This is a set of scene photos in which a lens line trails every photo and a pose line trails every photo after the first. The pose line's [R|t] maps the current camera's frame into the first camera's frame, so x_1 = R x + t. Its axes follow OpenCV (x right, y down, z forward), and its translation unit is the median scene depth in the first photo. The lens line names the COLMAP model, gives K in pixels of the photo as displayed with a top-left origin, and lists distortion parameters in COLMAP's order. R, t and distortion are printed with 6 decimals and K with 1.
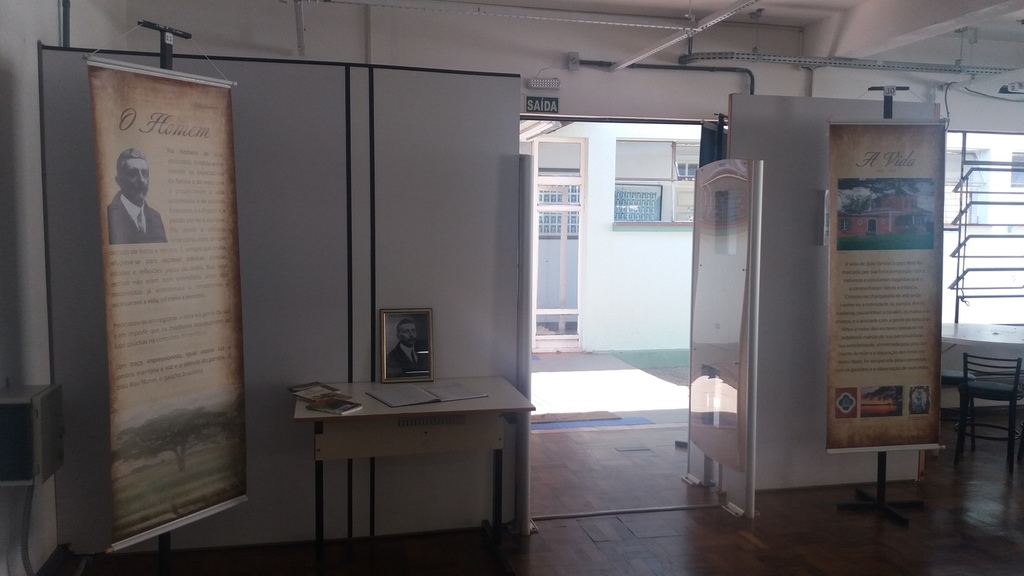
lens RADIAL K [[812.2, 0, 513.9], [0, 812.2, 288.2], [0, 0, 1]] dist [0.080171, -0.140675]
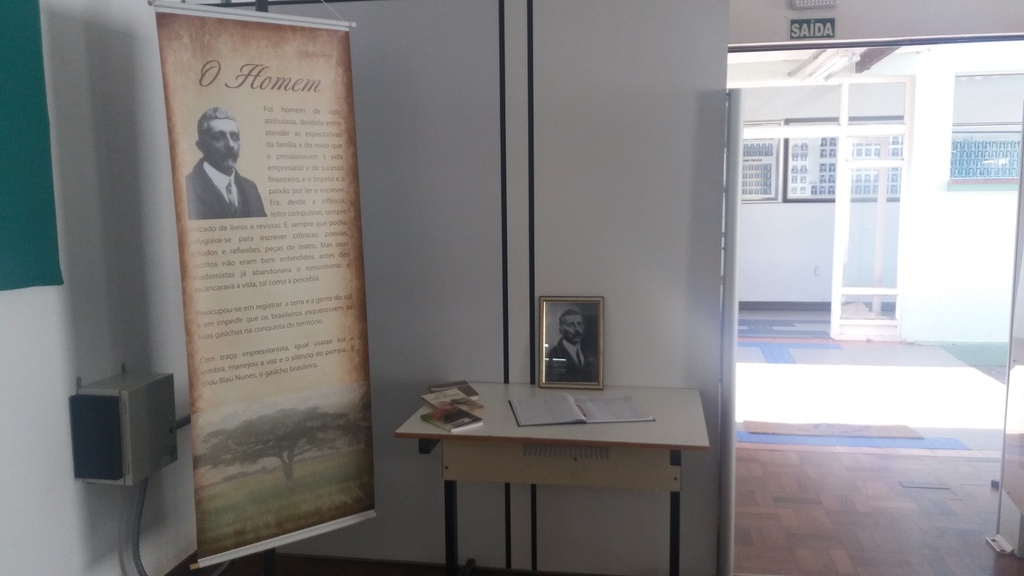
lens RADIAL K [[812.2, 0, 522.3], [0, 812.2, 293.2], [0, 0, 1]] dist [0.080171, -0.140675]
pose [[0.923408, 0.026058, -0.382934, 0.112606], [-0.008124, 0.998796, 0.048375, -0.014354], [0.383734, -0.041559, 0.922508, 0.223431]]
